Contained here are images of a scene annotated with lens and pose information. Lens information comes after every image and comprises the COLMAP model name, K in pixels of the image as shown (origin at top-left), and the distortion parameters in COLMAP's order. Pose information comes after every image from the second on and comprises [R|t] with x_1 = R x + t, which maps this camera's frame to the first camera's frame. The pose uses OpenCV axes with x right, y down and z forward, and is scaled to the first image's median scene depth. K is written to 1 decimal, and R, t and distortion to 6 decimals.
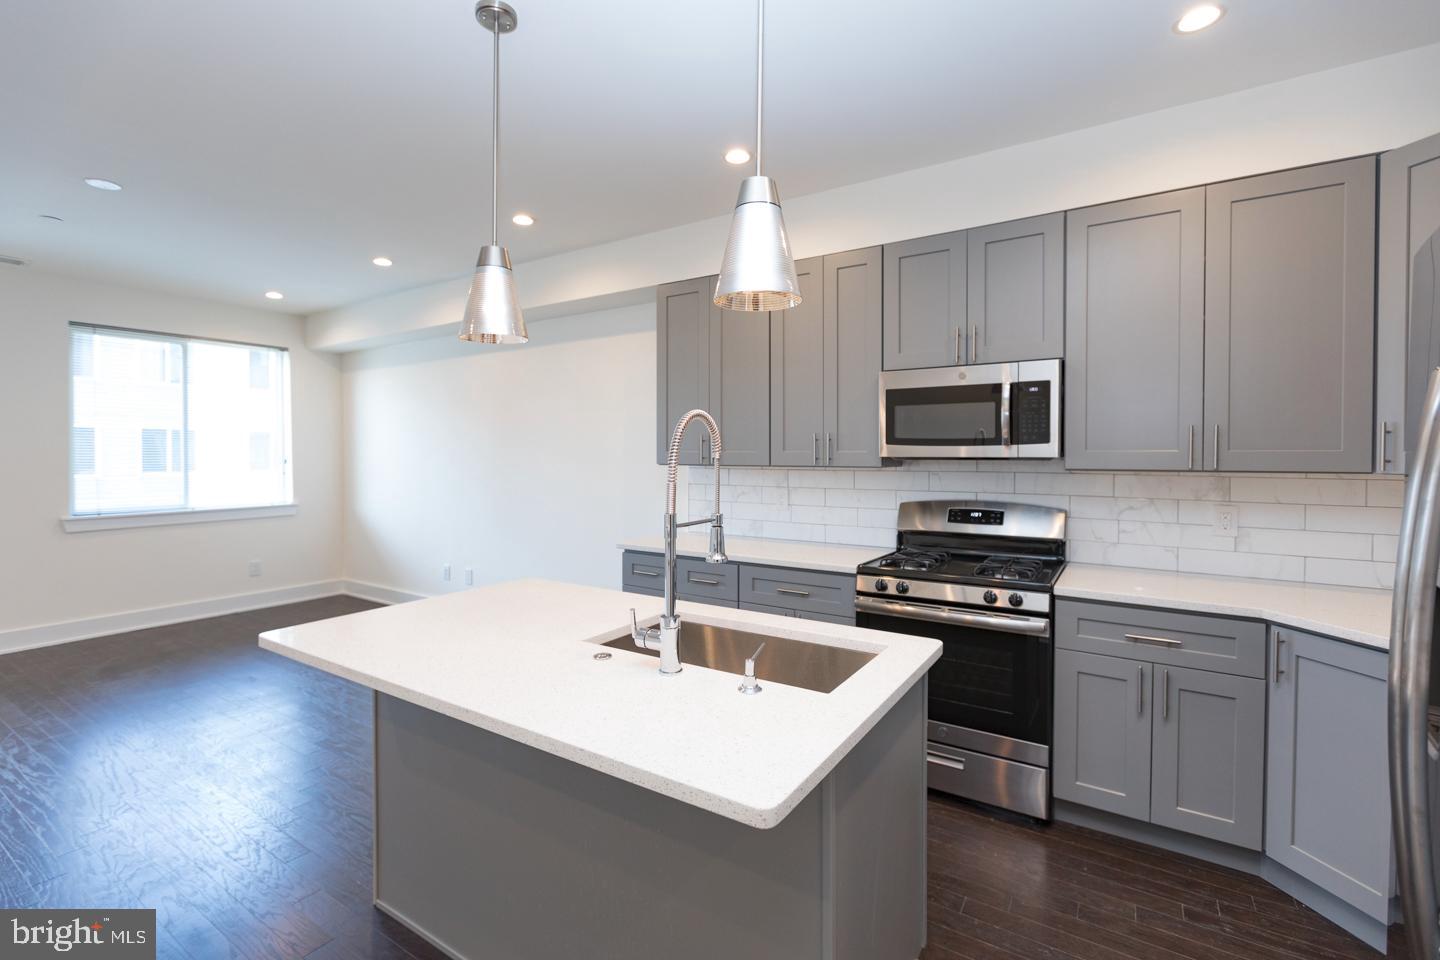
lens RADIAL K [[600.7, 0, 750.1], [0, 600.7, 465.8], [0, 0, 1]] dist [-0.000327, -0.000030]
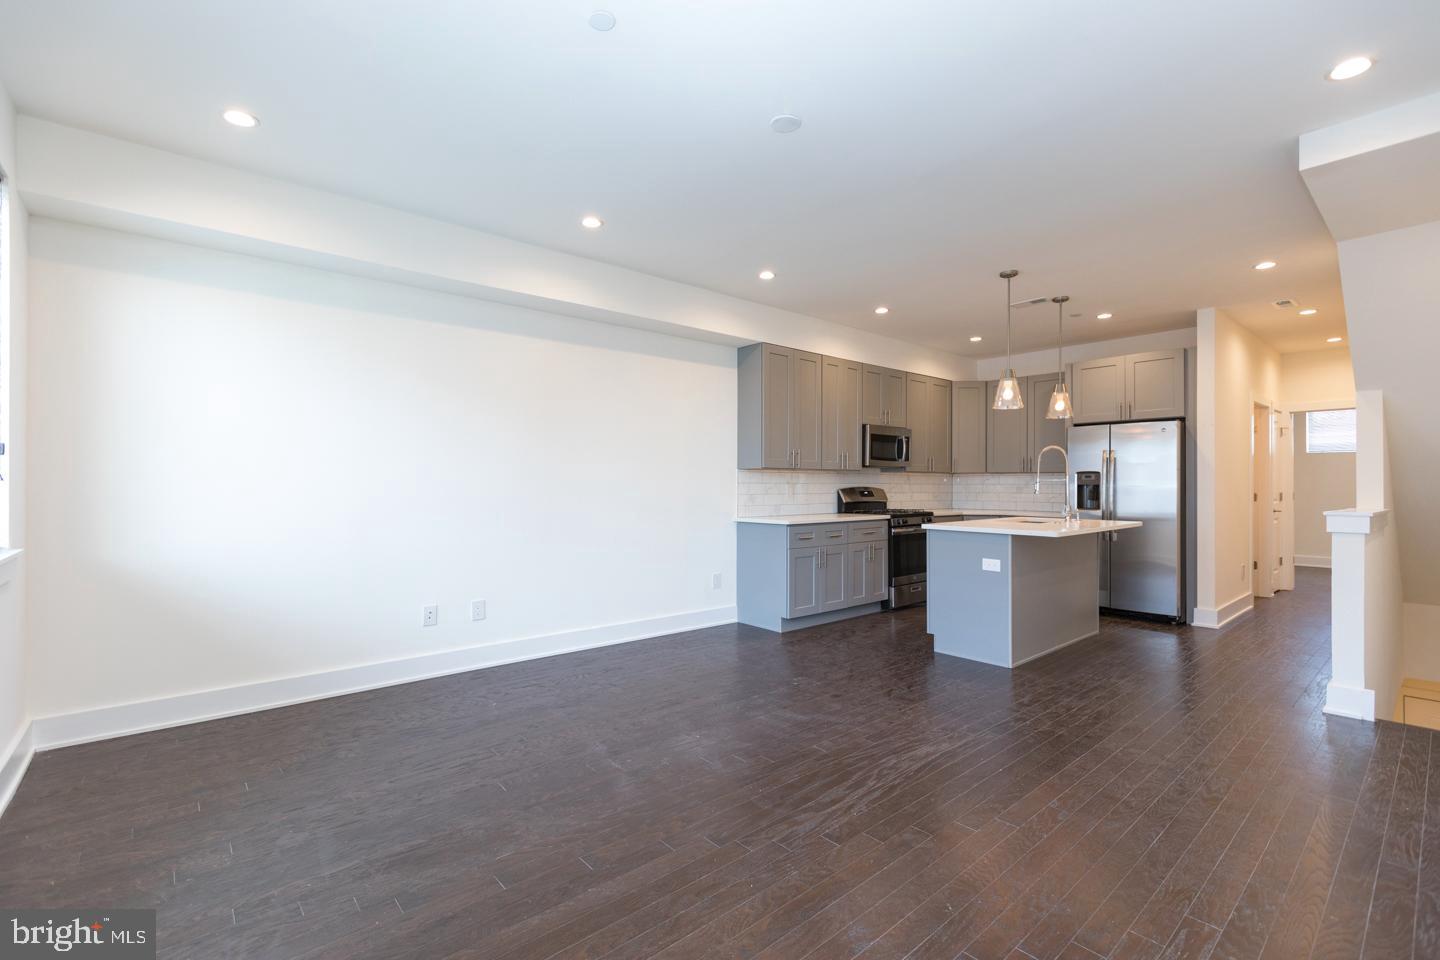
lens RADIAL K [[646.6, 0, 714.1], [0, 646.6, 479.5], [0, 0, 1]] dist [0.001499, -0.000036]
pose [[0.311595, -0.002436, 0.950212, -1.984517], [0.007680, 0.999971, 0.000045, 0.027994], [-0.950184, 0.007284, 0.311605, 0.764380]]
